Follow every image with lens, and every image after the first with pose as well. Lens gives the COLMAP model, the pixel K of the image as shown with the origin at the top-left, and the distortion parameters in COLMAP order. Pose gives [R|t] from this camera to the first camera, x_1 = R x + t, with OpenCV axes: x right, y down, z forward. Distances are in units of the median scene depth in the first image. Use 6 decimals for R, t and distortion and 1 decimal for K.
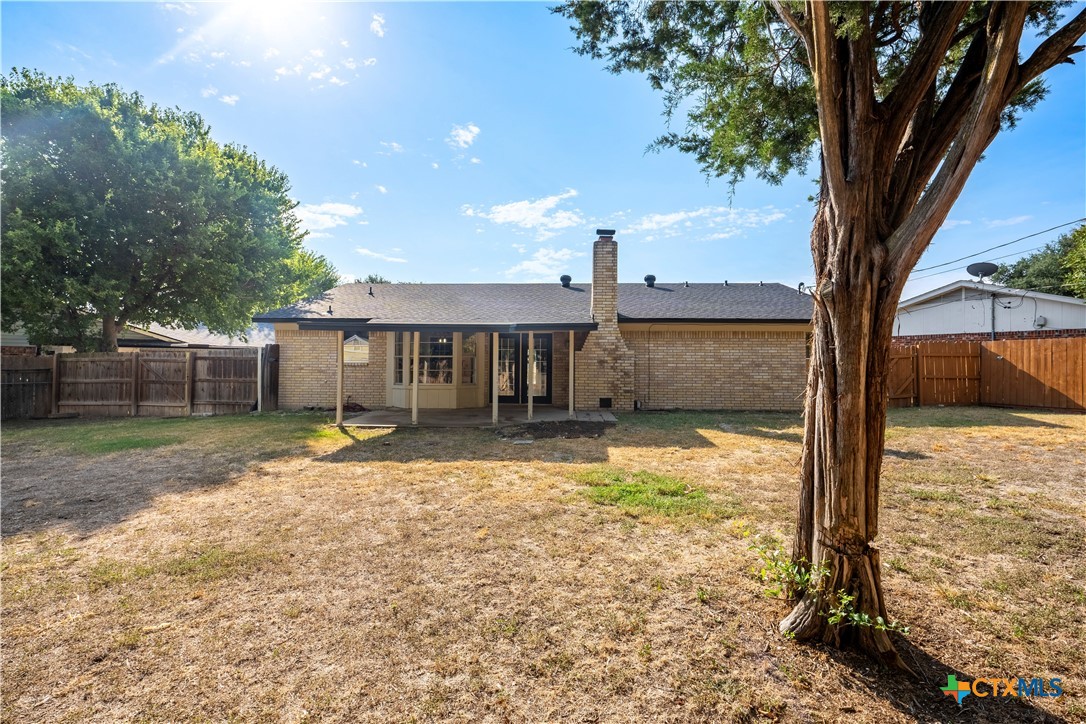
lens RADIAL K [[490.7, 0, 543.6], [0, 490.7, 358.9], [0, 0, 1]] dist [0.003729, 0.000300]
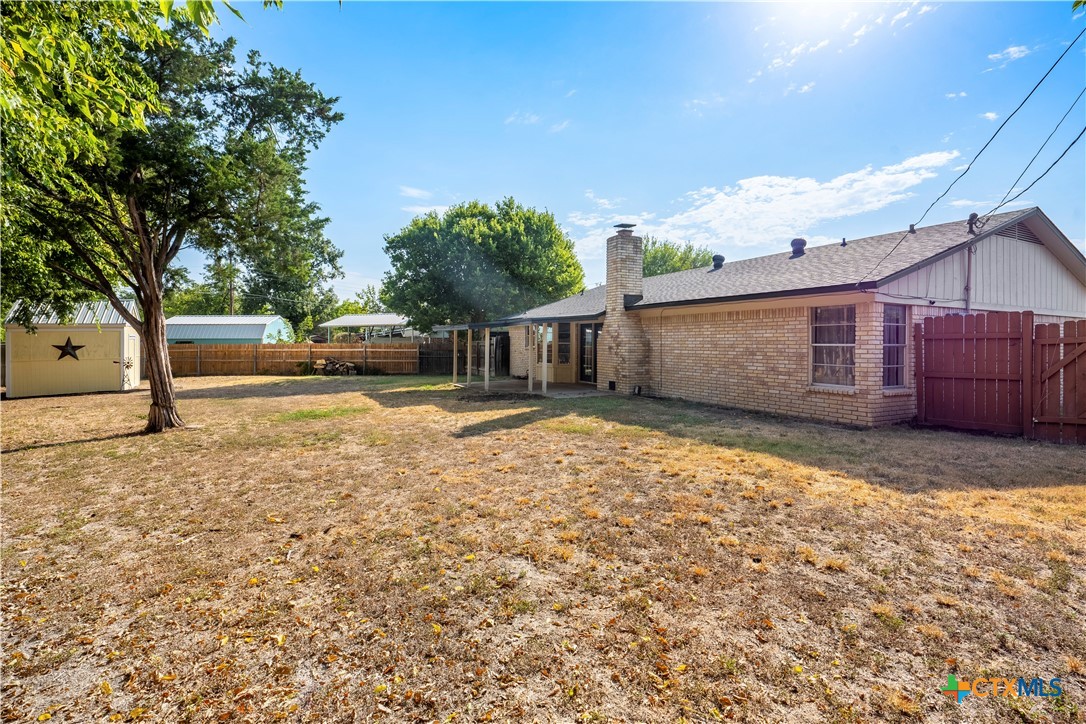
lens RADIAL K [[504.5, 0, 543.0], [0, 504.5, 362.0], [0, 0, 1]] dist [-0.050805, 0.000174]
pose [[0.489911, 0.030516, -0.871238, 0.973721], [0.014938, 0.998947, 0.043389, -0.012880], [0.871645, -0.034272, 0.488939, 0.311314]]
